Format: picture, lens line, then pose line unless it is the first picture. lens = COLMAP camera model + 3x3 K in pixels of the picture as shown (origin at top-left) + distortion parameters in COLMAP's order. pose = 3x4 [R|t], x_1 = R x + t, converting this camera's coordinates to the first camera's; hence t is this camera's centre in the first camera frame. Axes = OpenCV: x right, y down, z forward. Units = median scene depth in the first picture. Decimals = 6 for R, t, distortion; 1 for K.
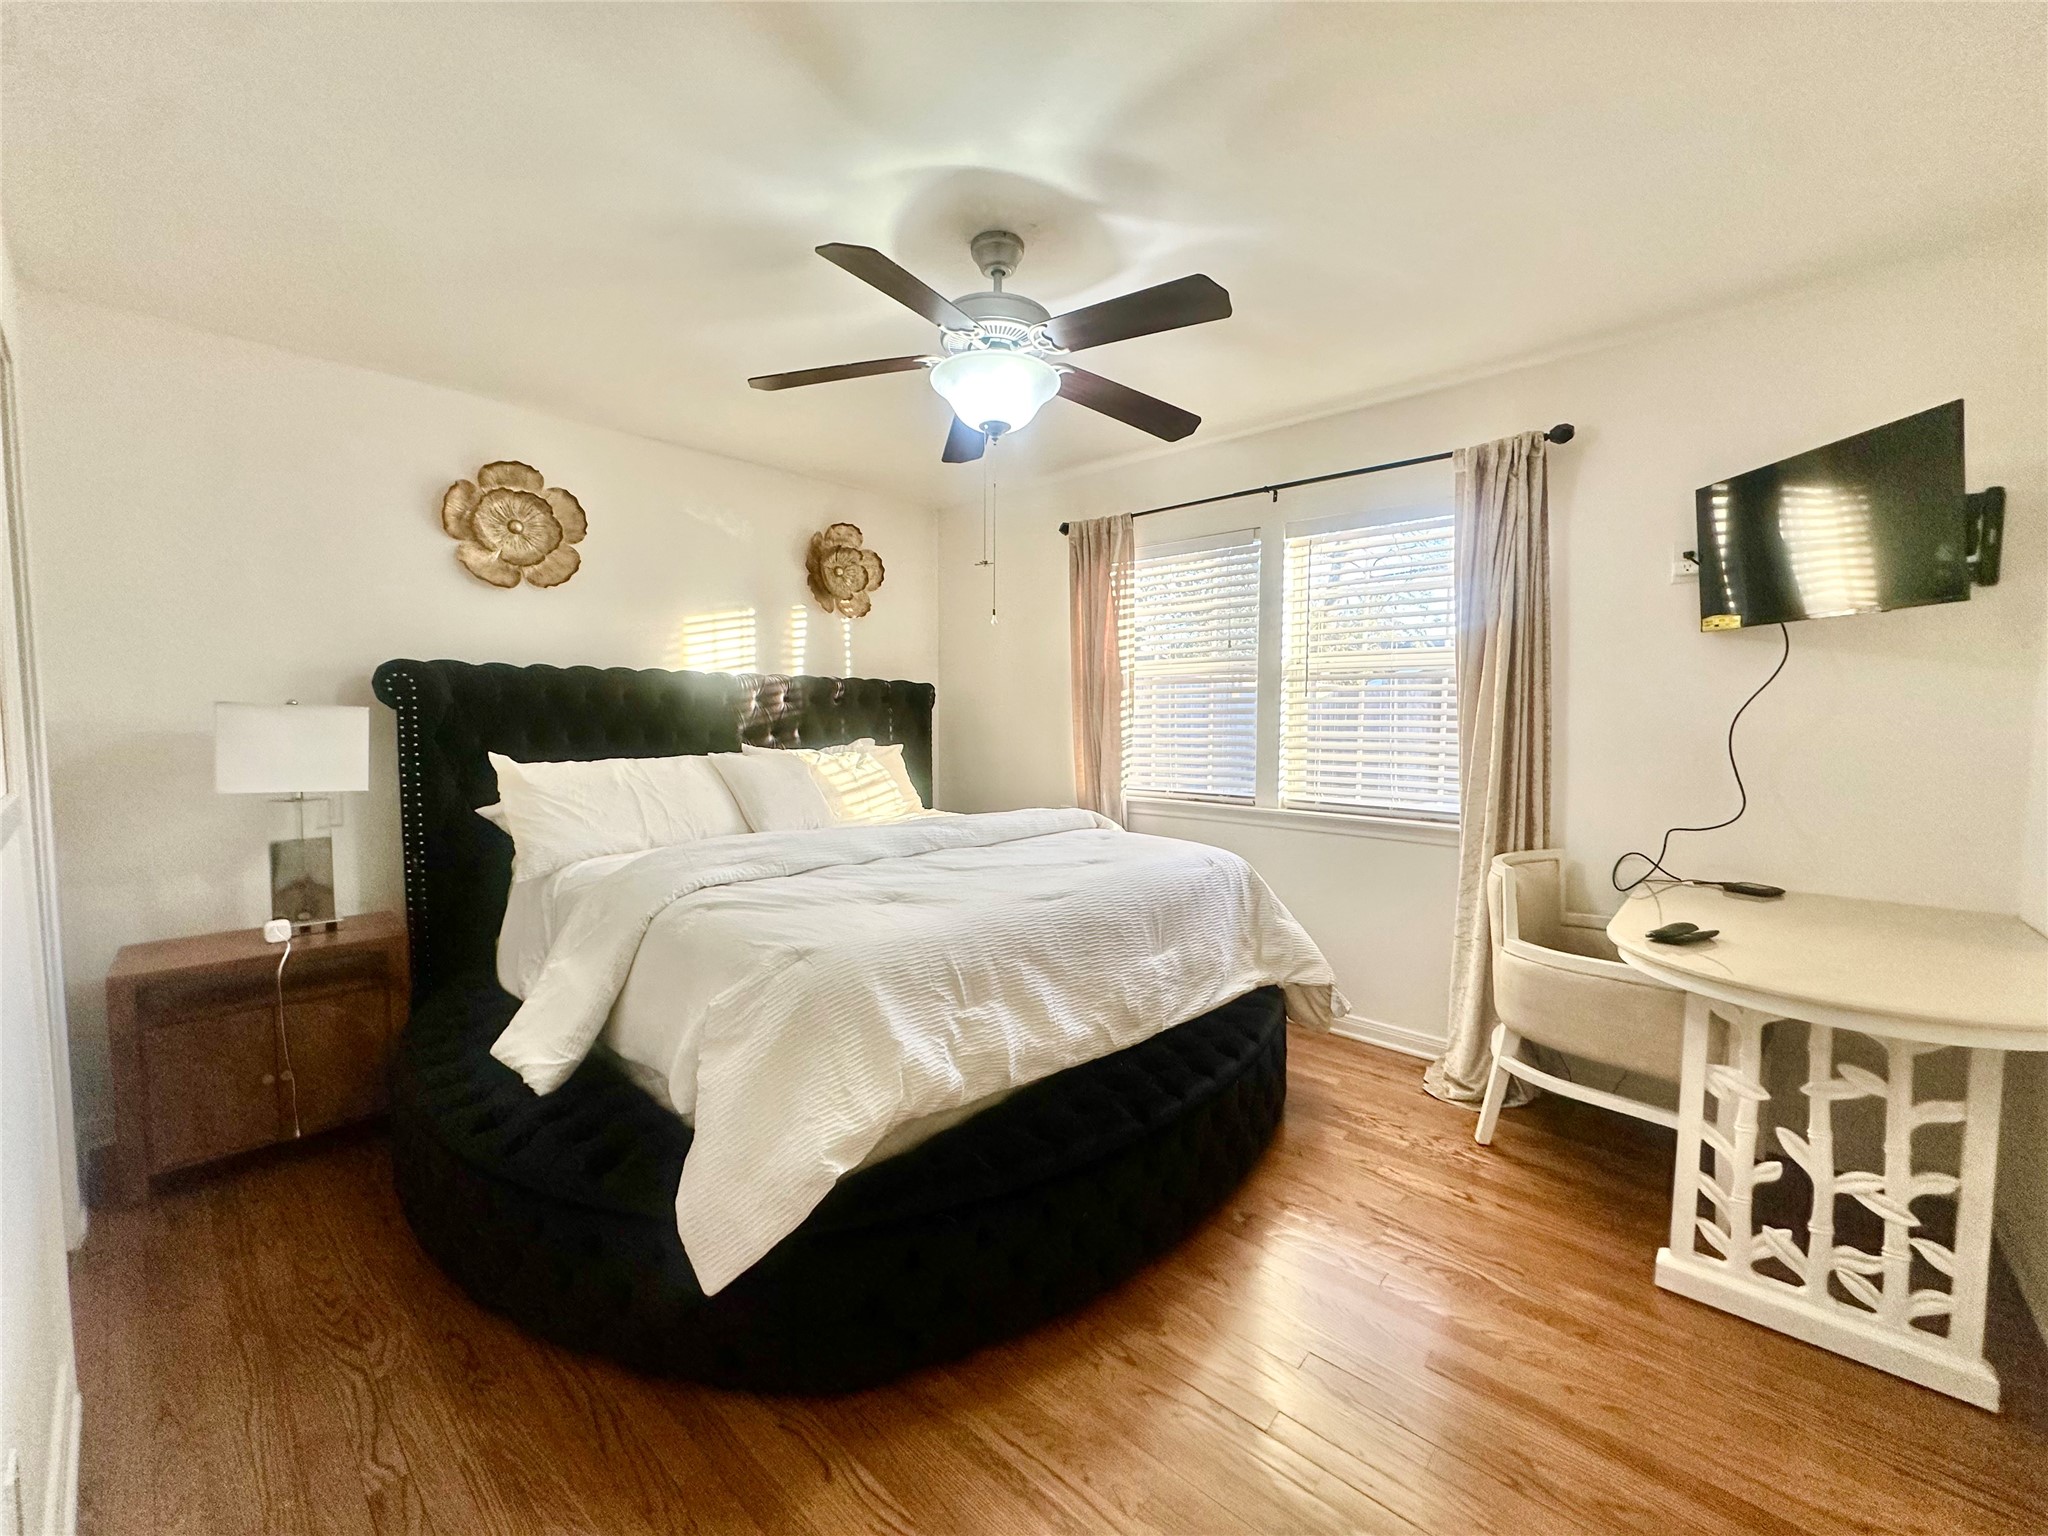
lens RADIAL K [[816.4, 0, 1024.1], [0, 816.4, 764.3], [0, 0, 1]] dist [-0.002575, 0.000323]
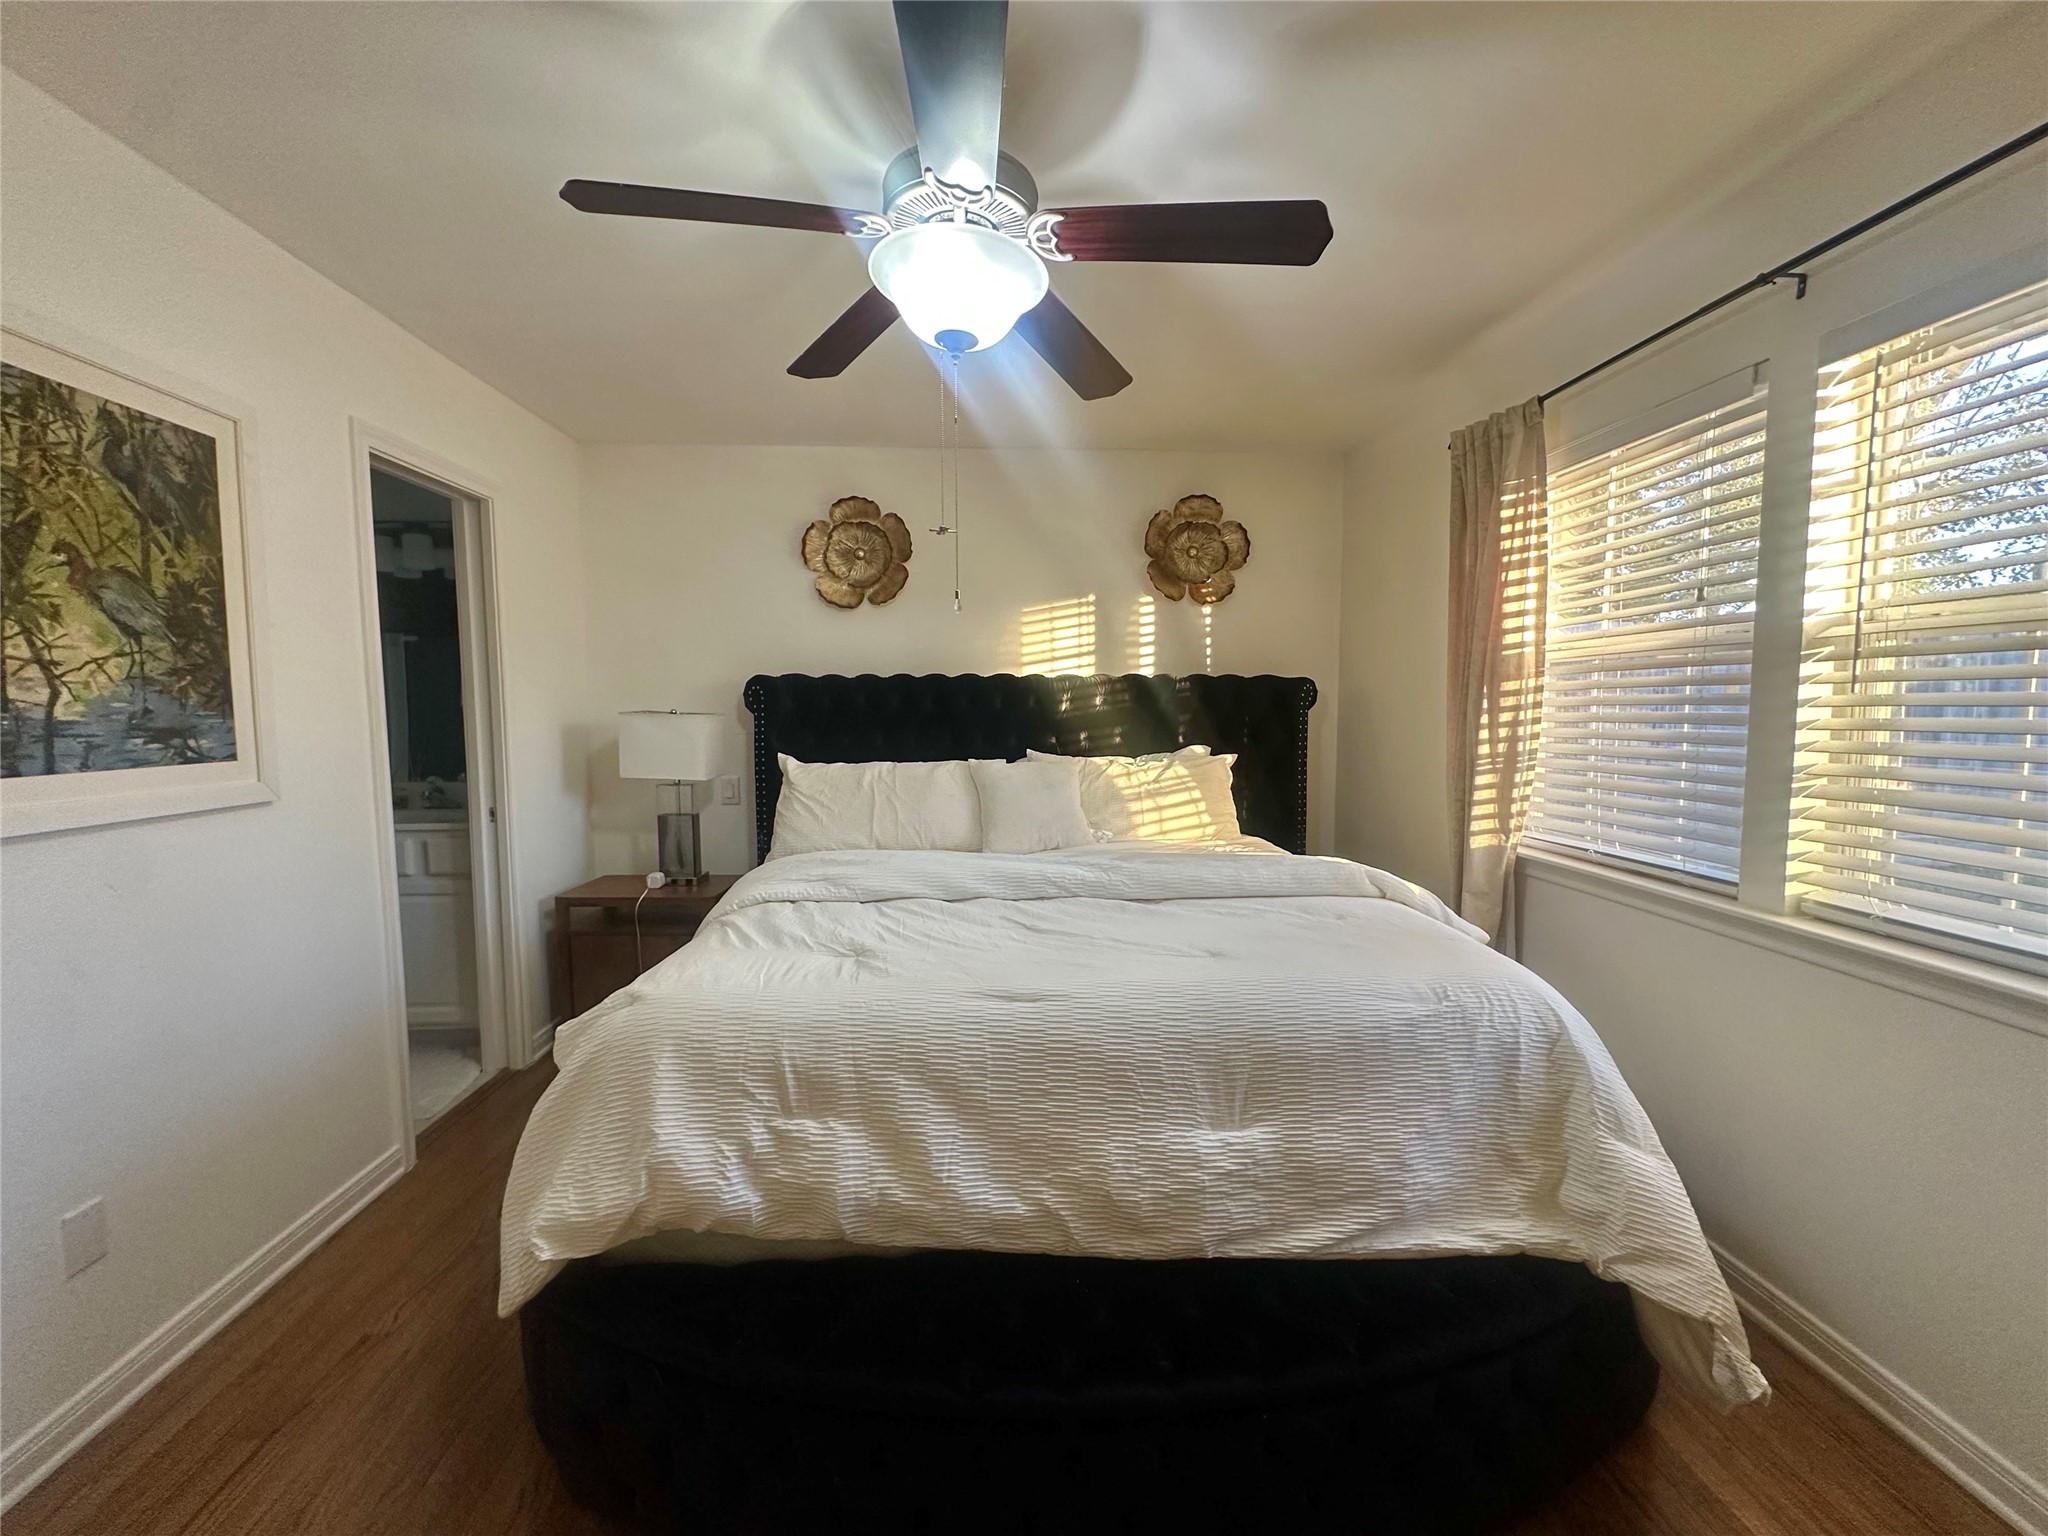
lens RADIAL K [[816.4, 0, 1023.1], [0, 816.4, 765.1], [0, 0, 1]] dist [-0.002575, 0.000323]
pose [[0.714596, 0.047409, -0.697929, 0.362661], [-0.037502, 0.998862, 0.029453, -0.039451], [0.698531, 0.005126, 0.715561, 0.355273]]
